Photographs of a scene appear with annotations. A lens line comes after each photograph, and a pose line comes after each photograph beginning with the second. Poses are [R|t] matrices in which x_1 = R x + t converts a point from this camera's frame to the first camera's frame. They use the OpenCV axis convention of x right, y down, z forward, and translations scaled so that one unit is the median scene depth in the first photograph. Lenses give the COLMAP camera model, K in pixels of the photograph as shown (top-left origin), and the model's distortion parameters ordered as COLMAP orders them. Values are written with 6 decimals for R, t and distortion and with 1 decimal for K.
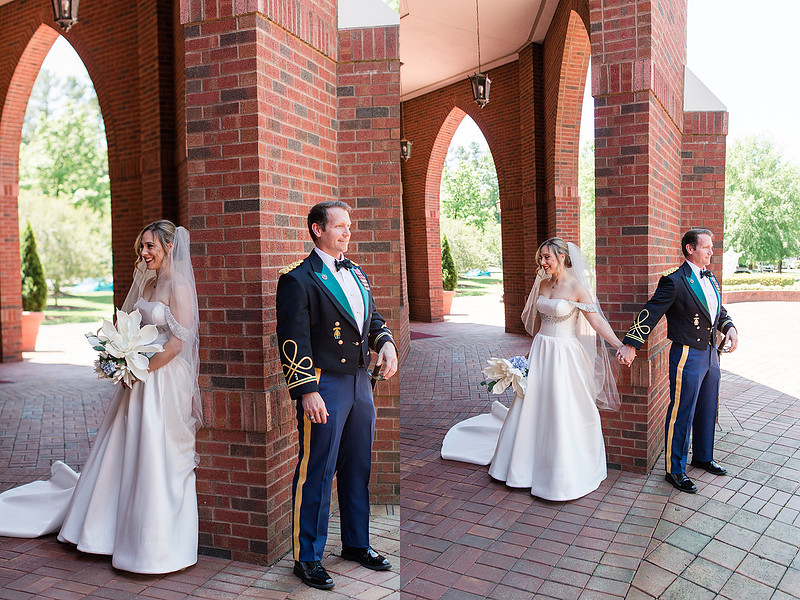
lens RADIAL K [[1107.2, 0, 400.0], [0, 1107.2, 300.0], [0, 0, 1]] dist [0.006459, 0.004374]
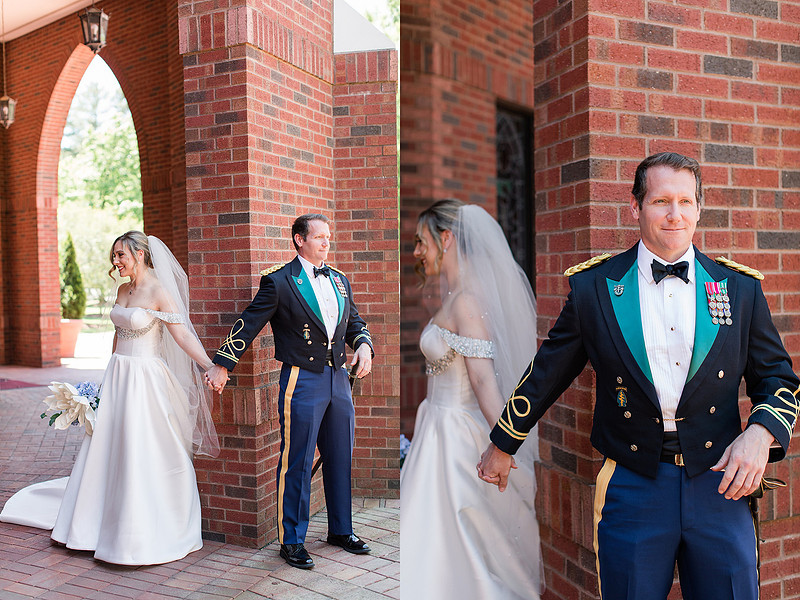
lens RADIAL K [[1136.7, 0, 400.0], [0, 1136.7, 300.0], [0, 0, 1]] dist [-0.008441, 0.011941]
pose [[0.998522, 0.001654, -0.054329, 0.068105], [-0.002203, 0.999947, -0.010043, 0.005274], [0.054309, 0.010147, 0.998473, -0.093547]]
